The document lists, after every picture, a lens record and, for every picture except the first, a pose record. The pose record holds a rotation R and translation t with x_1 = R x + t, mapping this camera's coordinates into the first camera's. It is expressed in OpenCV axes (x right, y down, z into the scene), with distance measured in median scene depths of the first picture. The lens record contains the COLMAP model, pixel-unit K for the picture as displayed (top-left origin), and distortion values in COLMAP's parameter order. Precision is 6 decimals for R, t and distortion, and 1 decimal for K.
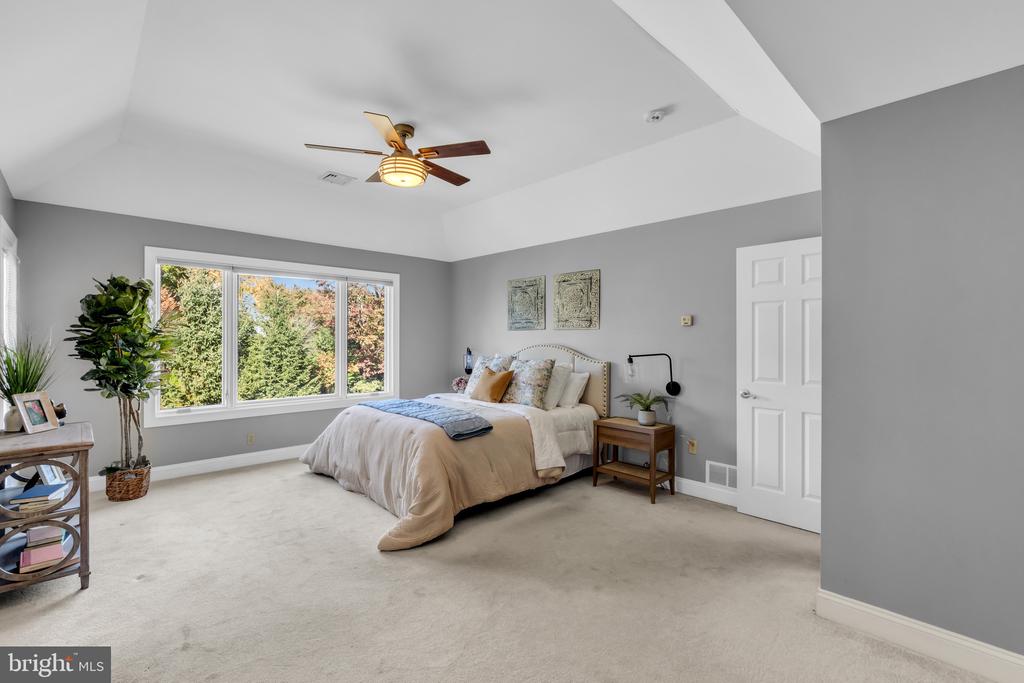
lens RADIAL K [[457.3, 0, 490.4], [0, 457.3, 336.6], [0, 0, 1]] dist [-0.000450, -0.000004]
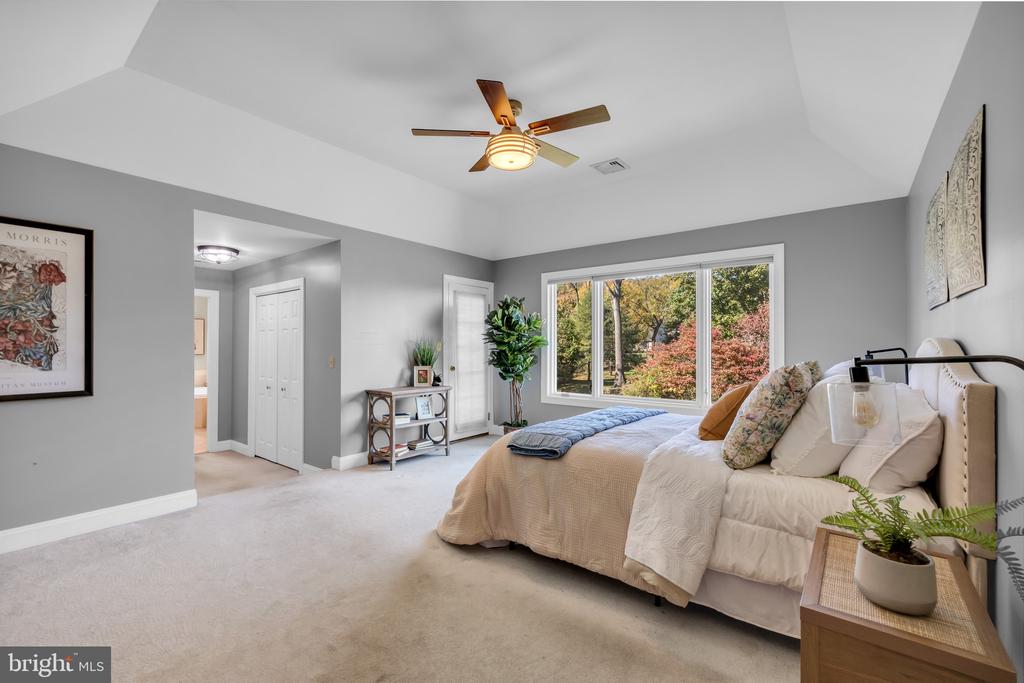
lens RADIAL K [[433.4, 0, 512.0], [0, 433.4, 341.5], [0, 0, 1]] dist [-0.002015, -0.000202]
pose [[0.172080, -0.014870, -0.984971, 0.507388], [0.003229, 0.999889, -0.014531, 0.029023], [0.985078, -0.000680, 0.172109, 0.637303]]
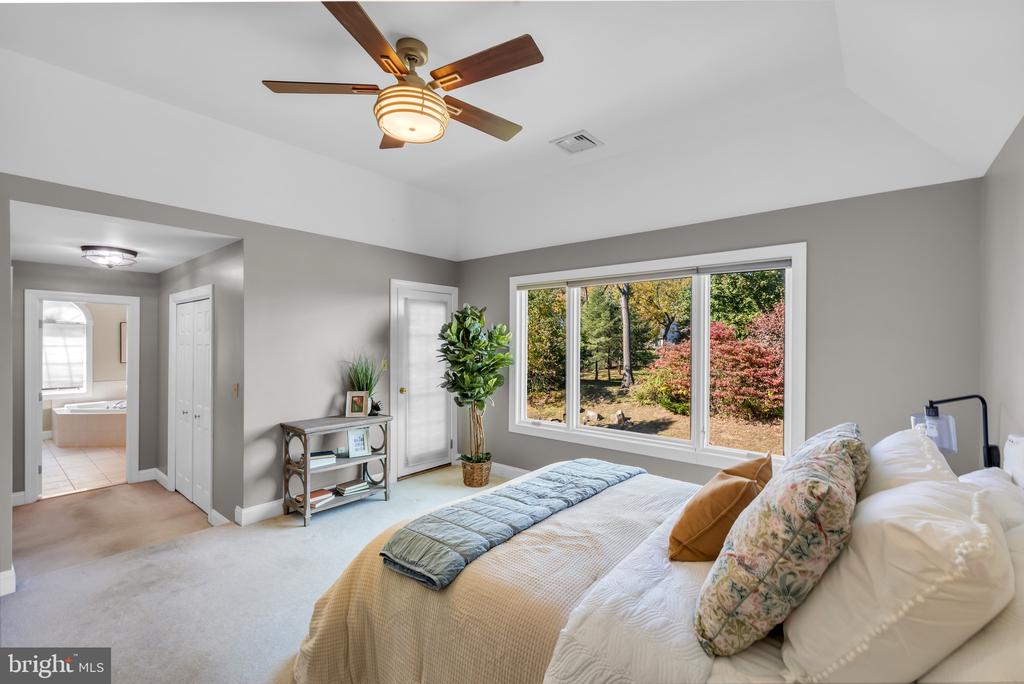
lens RADIAL K [[435.0, 0, 512.0], [0, 435.0, 342.0], [0, 0, 1]] dist [0.000919, 0.000035]
pose [[0.145852, -0.002930, -0.989302, 0.334800], [-0.000286, 0.999995, -0.003004, -0.025770], [0.989306, 0.000721, 0.145850, 0.788772]]
